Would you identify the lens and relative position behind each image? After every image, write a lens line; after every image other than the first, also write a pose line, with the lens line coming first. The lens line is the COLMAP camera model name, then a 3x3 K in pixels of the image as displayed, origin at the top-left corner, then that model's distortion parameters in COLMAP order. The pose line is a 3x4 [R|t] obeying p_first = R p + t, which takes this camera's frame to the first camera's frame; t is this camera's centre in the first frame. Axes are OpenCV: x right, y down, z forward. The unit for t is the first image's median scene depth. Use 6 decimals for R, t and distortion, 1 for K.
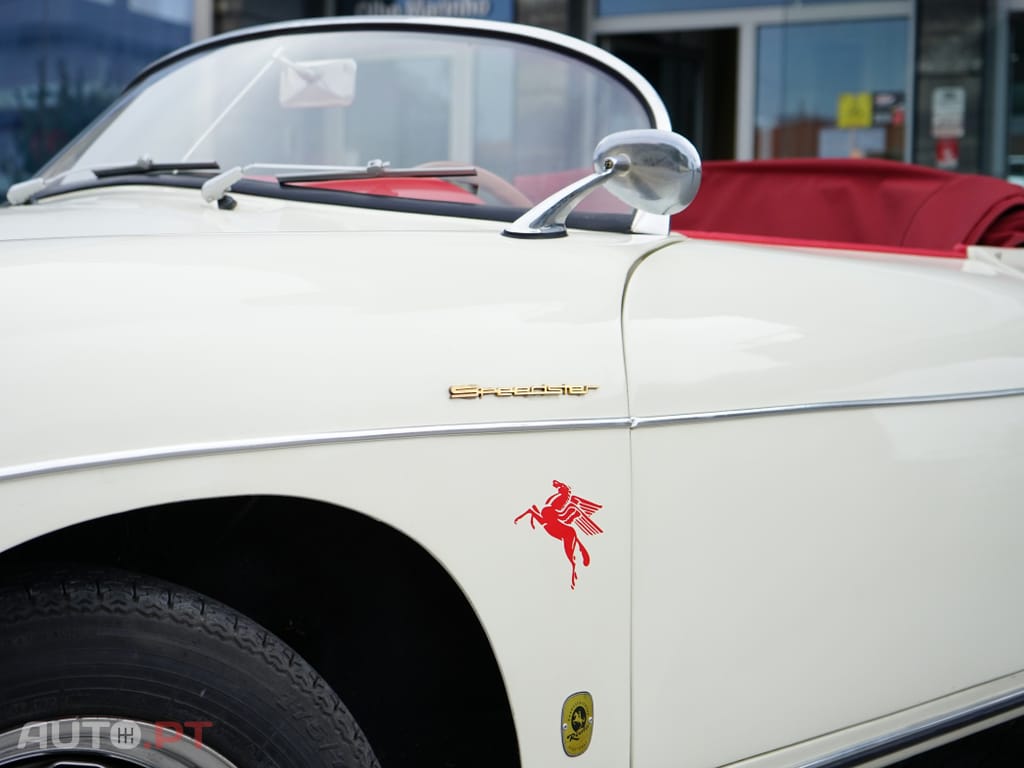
lens RADIAL K [[1889.8, 0, 512.0], [0, 1889.8, 384.0], [0, 0, 1]] dist [0.002924, -0.026819]
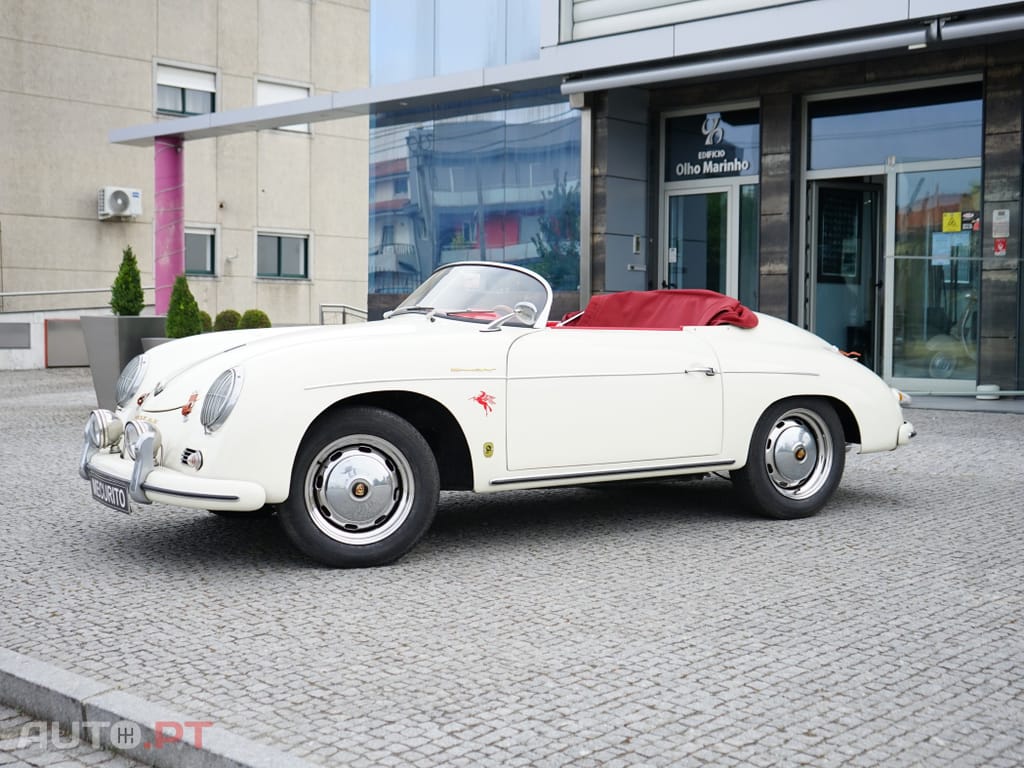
lens RADIAL K [[1441.0, 0, 493.8], [0, 1441.0, 384.4], [0, 0, 1]] dist [0.015925, -0.023089]
pose [[0.952060, 0.001449, -0.305908, 1.005998], [-0.003049, 0.999984, -0.004752, 0.051165], [0.305897, 0.005457, 0.952049, -1.995617]]
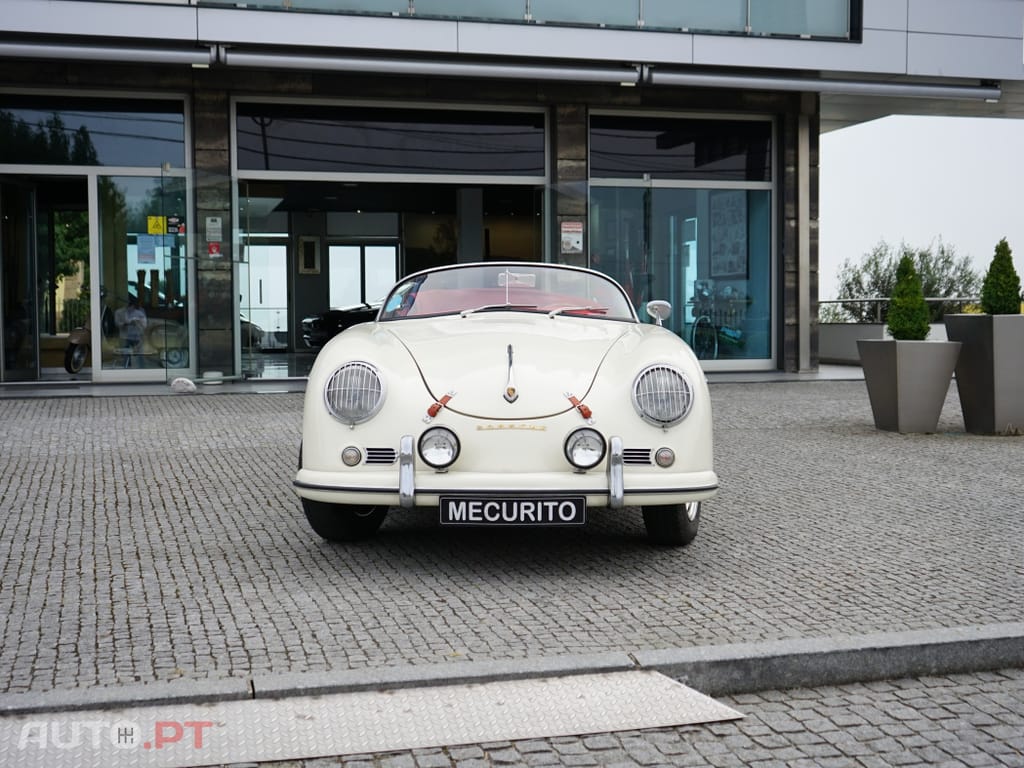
lens RADIAL K [[1361.2, 0, 512.0], [0, 1361.2, 384.0], [0, 0, 1]] dist [0.025956, -0.032215]
pose [[0.732795, -0.060971, 0.677713, -2.624410], [0.053543, 0.998056, 0.031896, -0.065675], [-0.678340, 0.012914, 0.734635, -1.239859]]
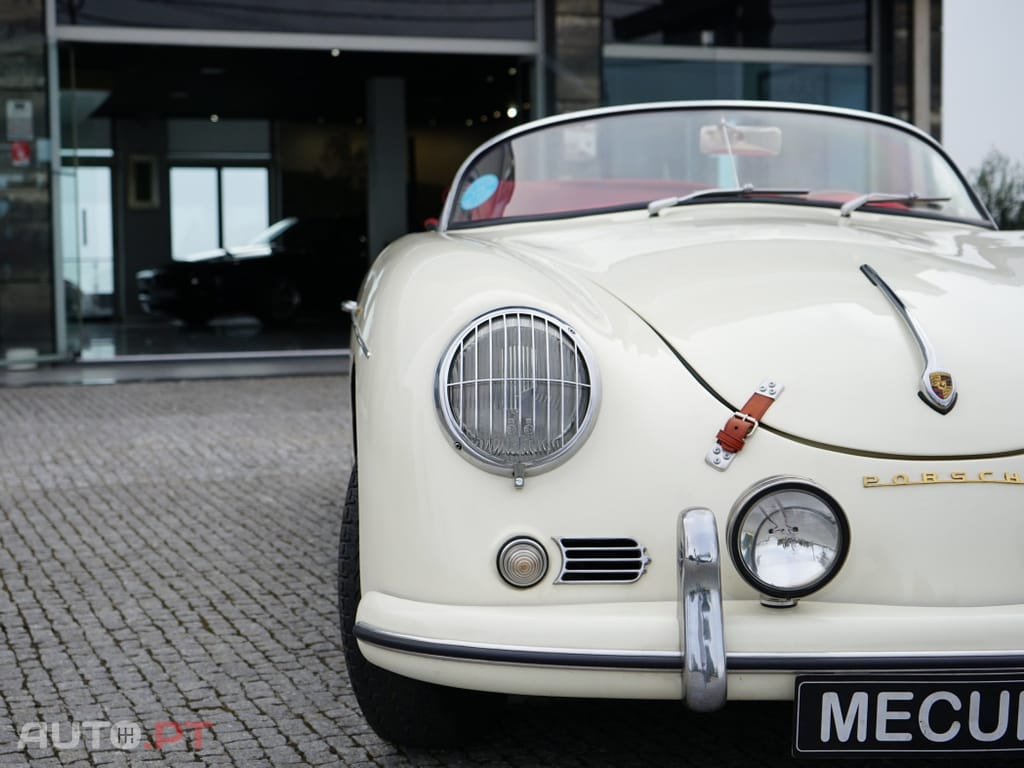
lens RADIAL K [[1702.1, 0, 466.4], [0, 1702.1, 381.8], [0, 0, 1]] dist [0.013234, 0.044112]
pose [[0.691159, -0.076536, 0.718639, -1.920120], [0.062433, 0.996982, 0.046134, -0.045085], [-0.720001, 0.012981, 0.693852, 0.190162]]
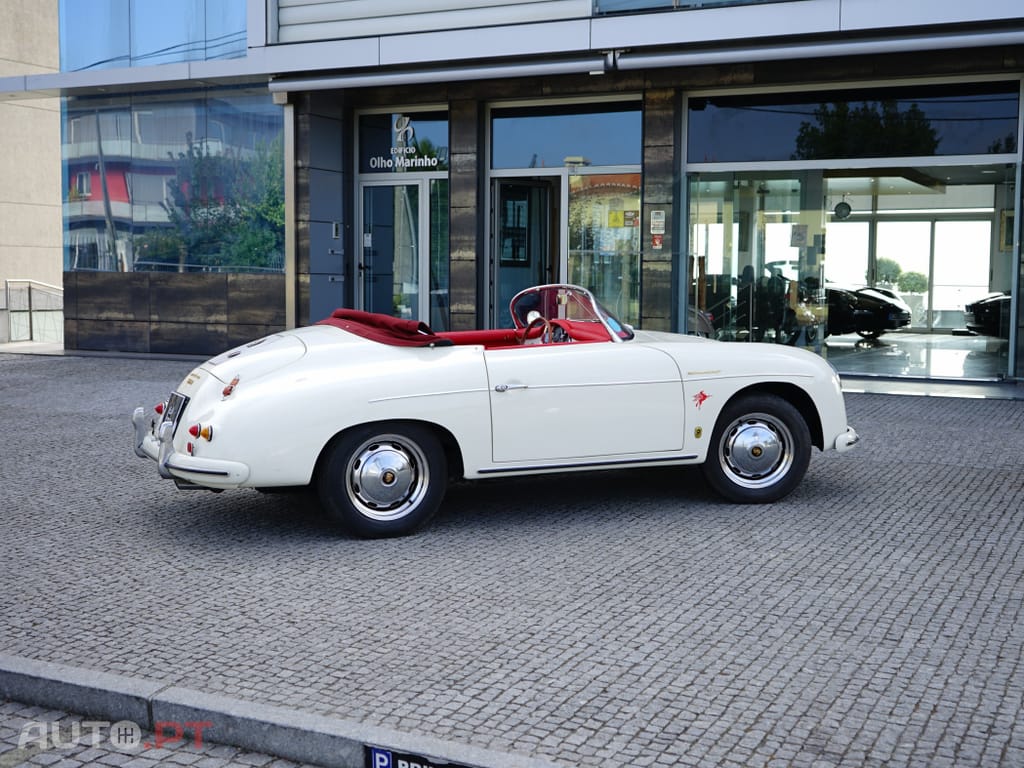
lens RADIAL K [[1382.0, 0, 522.6], [0, 1382.0, 383.4], [0, 0, 1]] dist [0.012559, -0.012345]
pose [[0.999927, -0.011311, -0.004250, 0.463916], [0.011456, 0.999291, 0.035854, -0.128771], [0.003841, -0.035901, 0.999348, -2.584434]]
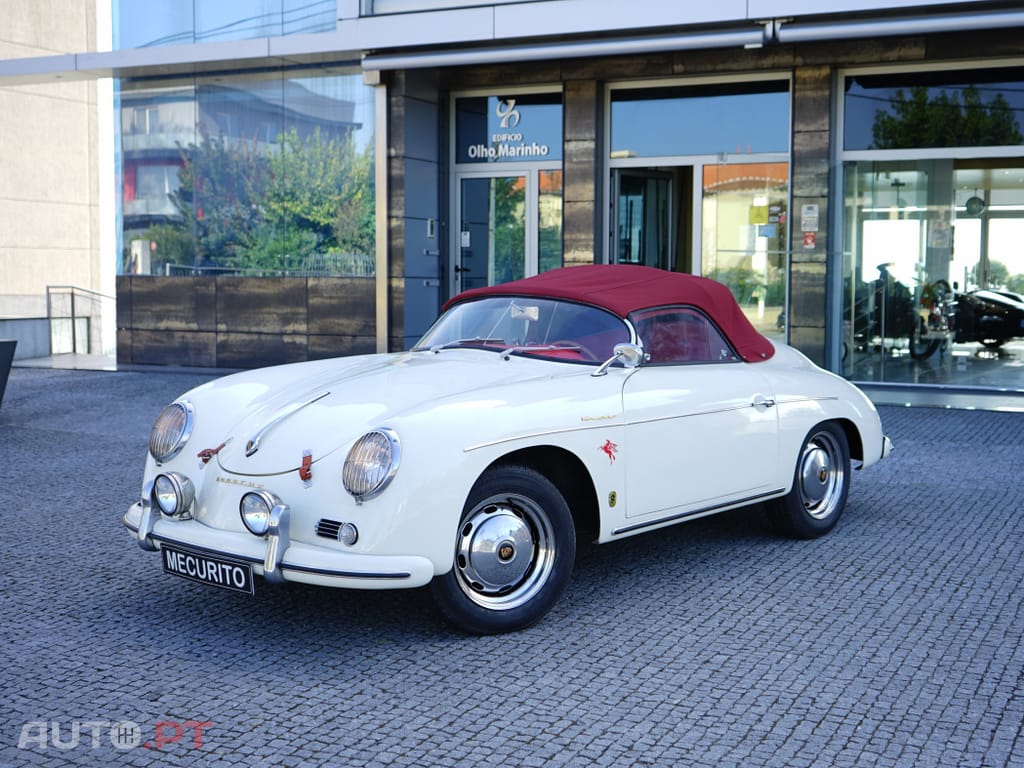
lens RADIAL K [[1479.4, 0, 539.8], [0, 1479.4, 380.1], [0, 0, 1]] dist [0.016006, -0.030673]
pose [[0.999916, -0.012680, -0.002556, -0.115372], [0.012742, 0.999584, 0.025886, -0.155163], [0.002226, -0.025916, 0.999662, -2.087479]]
